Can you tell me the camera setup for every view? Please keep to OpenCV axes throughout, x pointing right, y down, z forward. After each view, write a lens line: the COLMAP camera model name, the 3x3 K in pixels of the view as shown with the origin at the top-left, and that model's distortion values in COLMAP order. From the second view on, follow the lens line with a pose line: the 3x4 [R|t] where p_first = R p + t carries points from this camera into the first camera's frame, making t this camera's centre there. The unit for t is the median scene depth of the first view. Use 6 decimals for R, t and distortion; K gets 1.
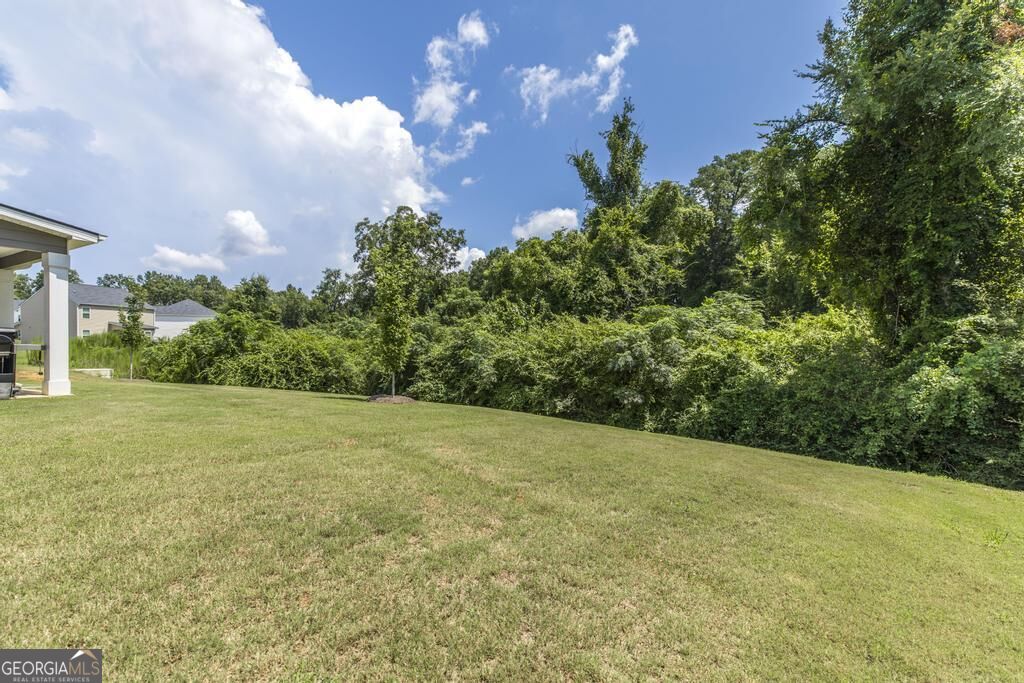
lens RADIAL K [[458.7, 0, 514.3], [0, 458.7, 341.1], [0, 0, 1]] dist [0.003590, 0.000197]
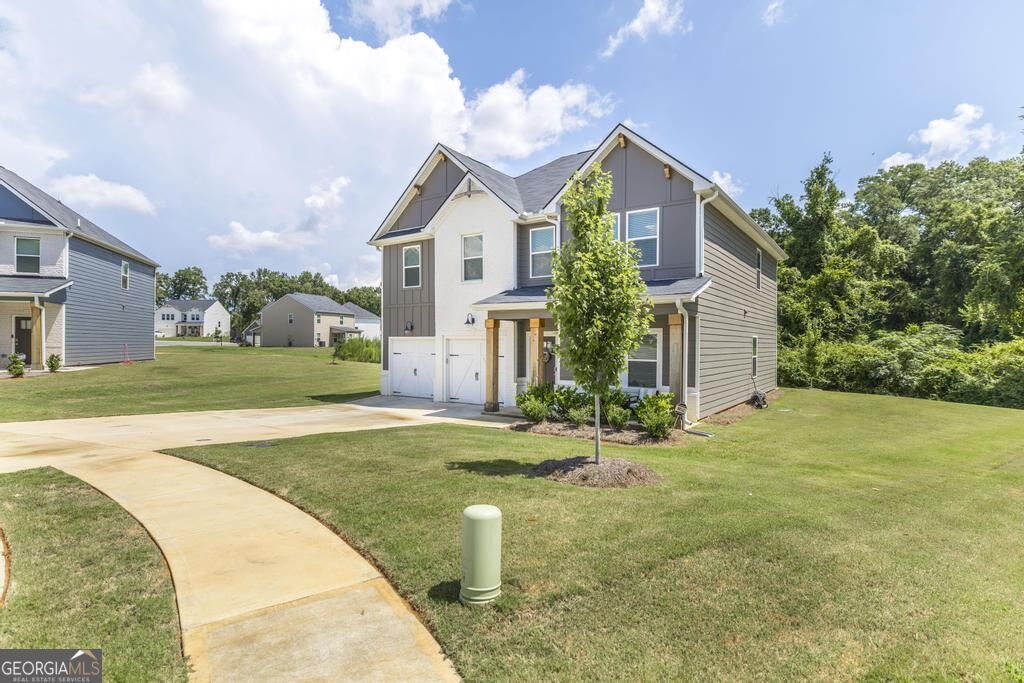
lens RADIAL K [[522.7, 0, 519.2], [0, 522.7, 344.2], [0, 0, 1]] dist [-0.002150, -0.001823]
pose [[0.992009, 0.013898, -0.125397, -0.494846], [-0.012384, 0.999841, 0.012845, -0.039490], [0.125556, -0.011189, 0.992023, -0.617783]]
